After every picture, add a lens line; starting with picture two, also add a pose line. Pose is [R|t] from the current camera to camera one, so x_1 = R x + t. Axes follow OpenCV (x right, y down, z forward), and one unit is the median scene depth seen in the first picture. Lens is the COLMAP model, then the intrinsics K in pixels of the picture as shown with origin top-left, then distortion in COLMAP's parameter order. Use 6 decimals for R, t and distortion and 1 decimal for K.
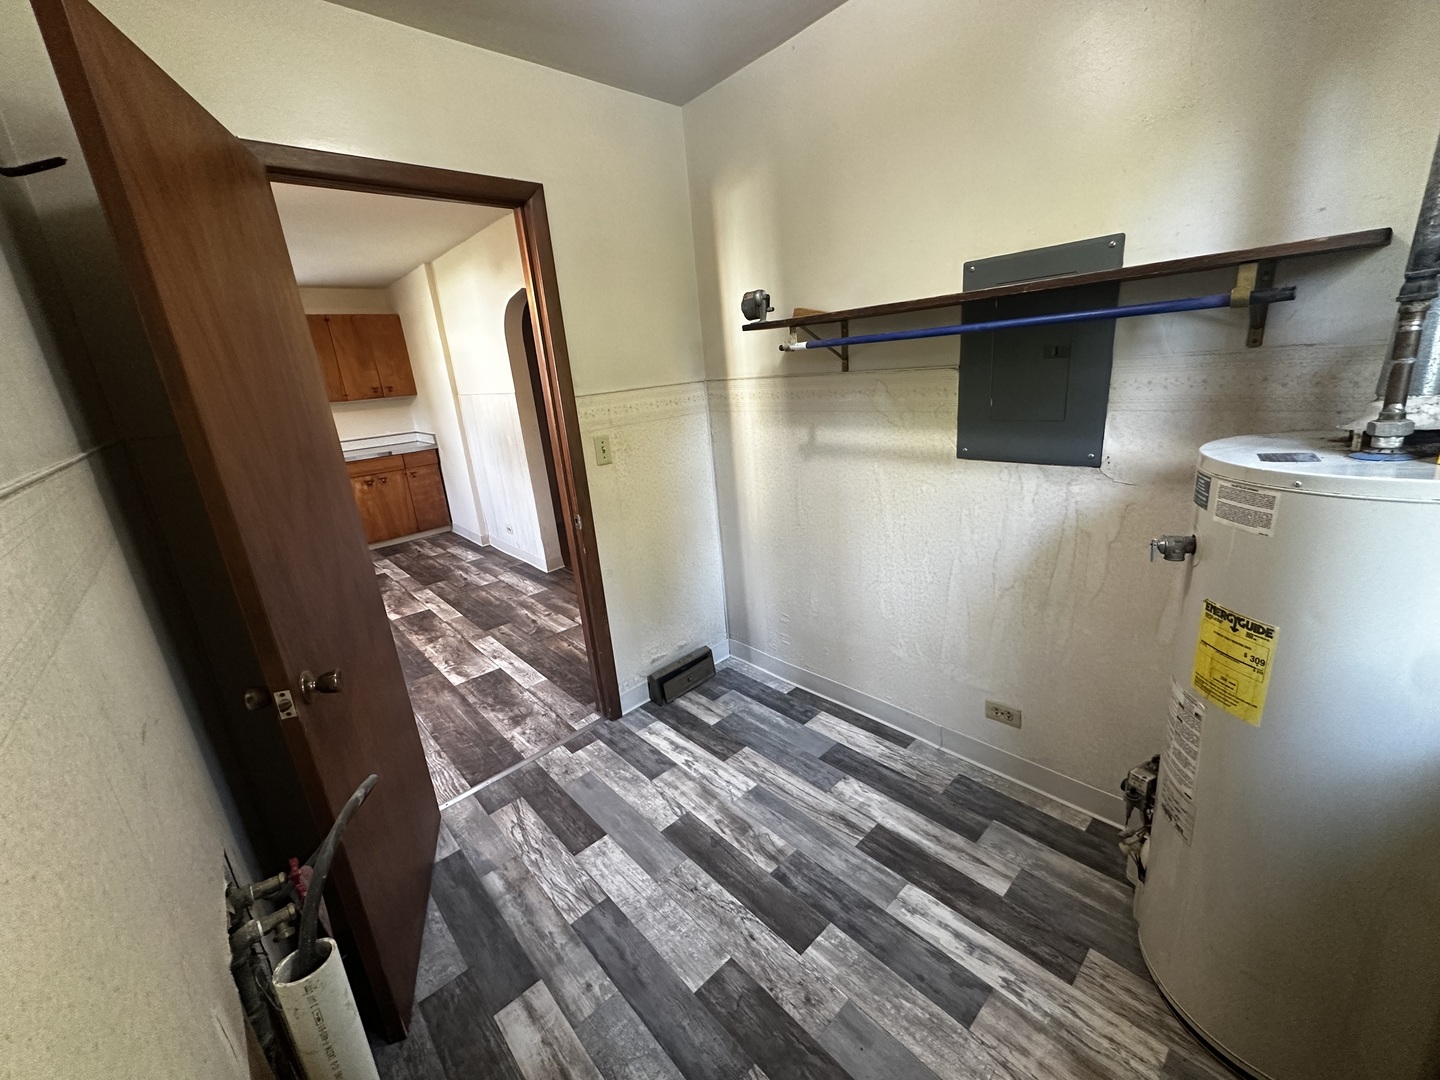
lens RADIAL K [[574.4, 0, 718.4], [0, 574.4, 542.2], [0, 0, 1]] dist [-0.004156, 0.000996]
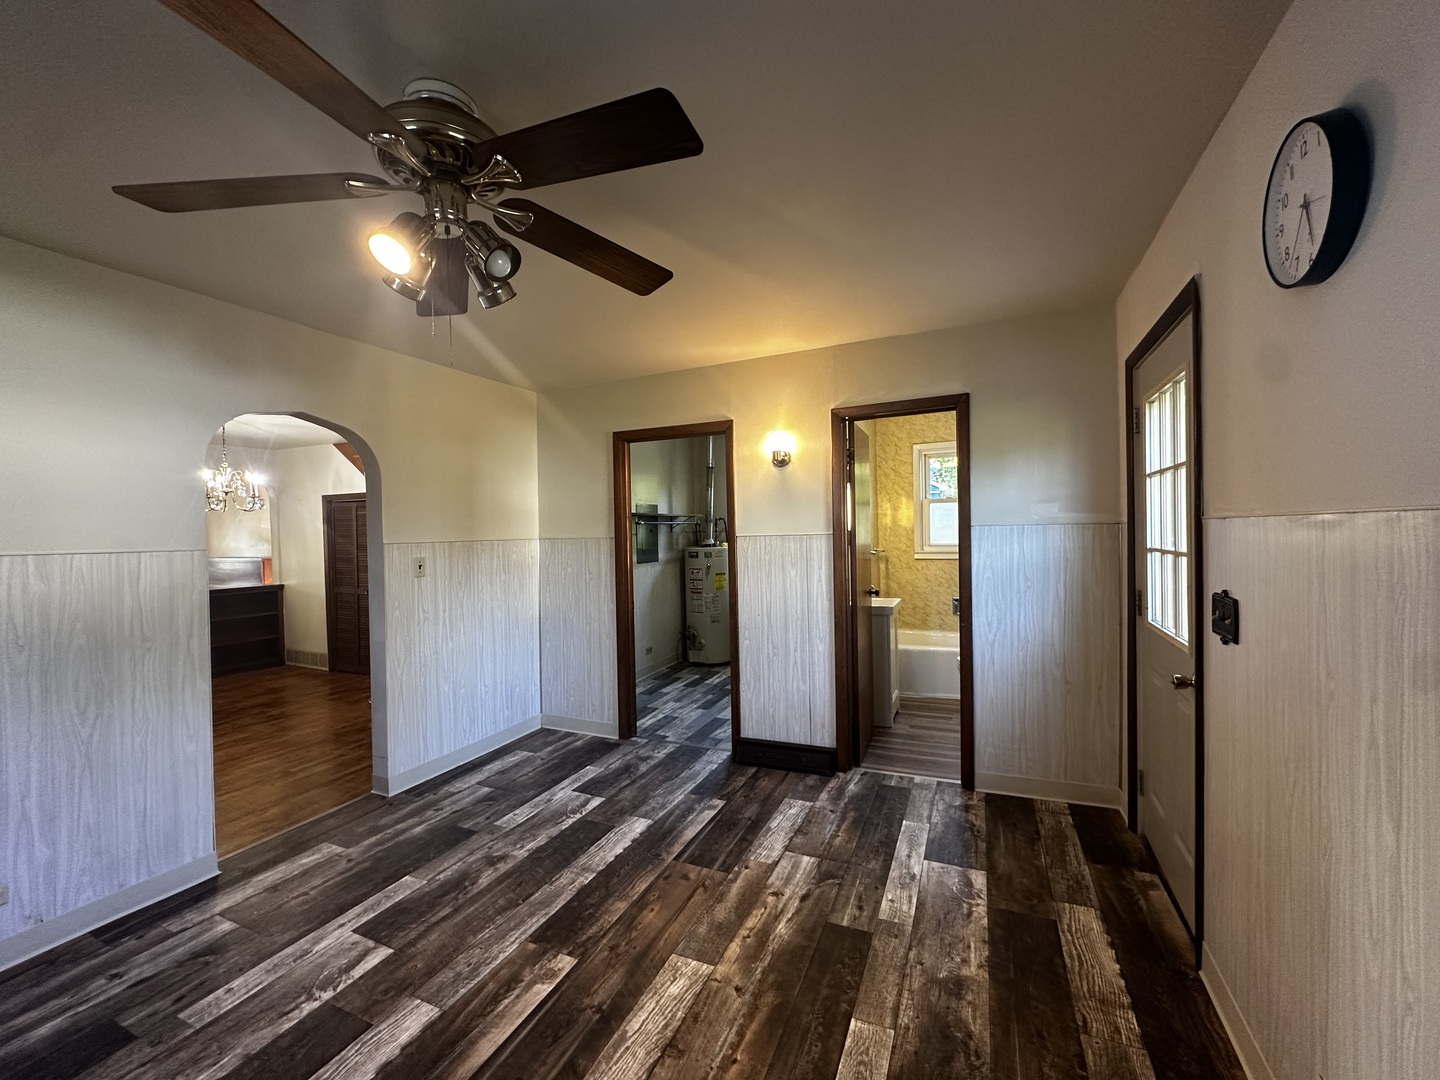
lens RADIAL K [[574.4, 0, 719.9], [0, 574.4, 536.5], [0, 0, 1]] dist [-0.004156, 0.000996]
pose [[-0.390738, 0.075794, 0.917376, -2.553644], [0.321480, 0.945086, 0.058844, -0.325583], [-0.862540, 0.317911, -0.393647, 1.798091]]
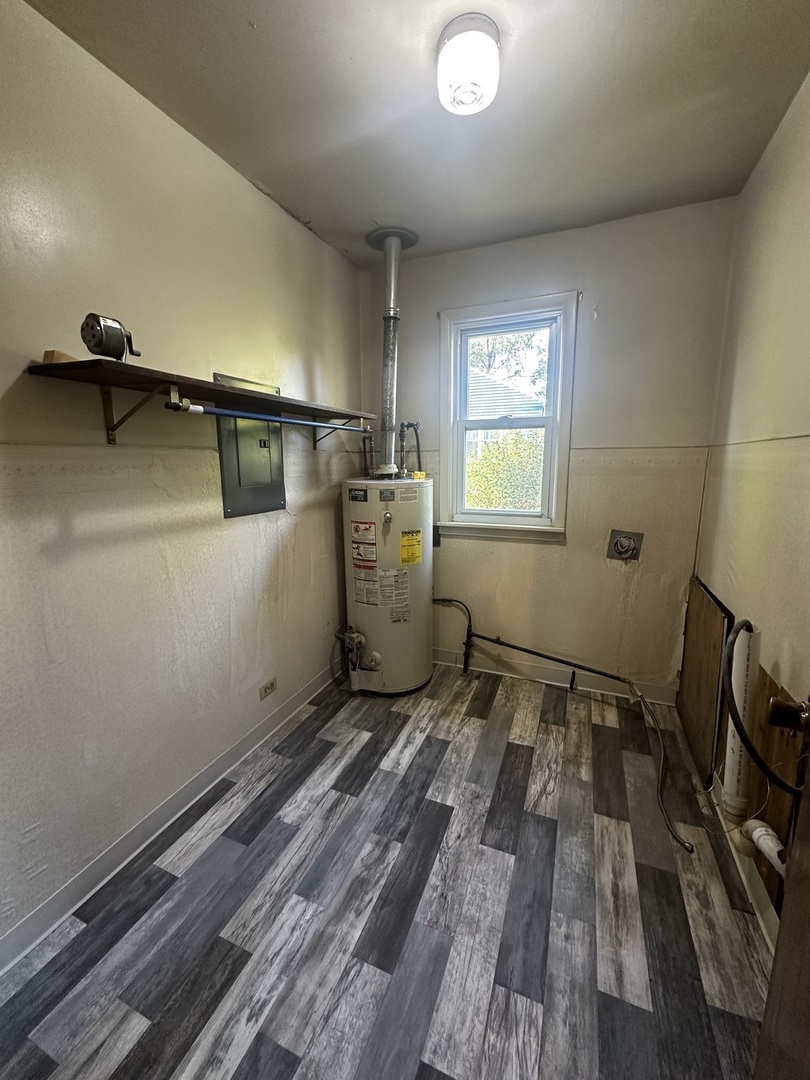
lens RADIAL K [[430.8, 0, 407.2], [0, 430.8, 539.9], [0, 0, 1]] dist [-0.004156, 0.000996]
pose [[-0.430104, -0.080647, 0.899170, -0.647805], [0.307035, 0.923562, 0.229700, -0.202806], [-0.848964, 0.374872, -0.372466, 1.054027]]
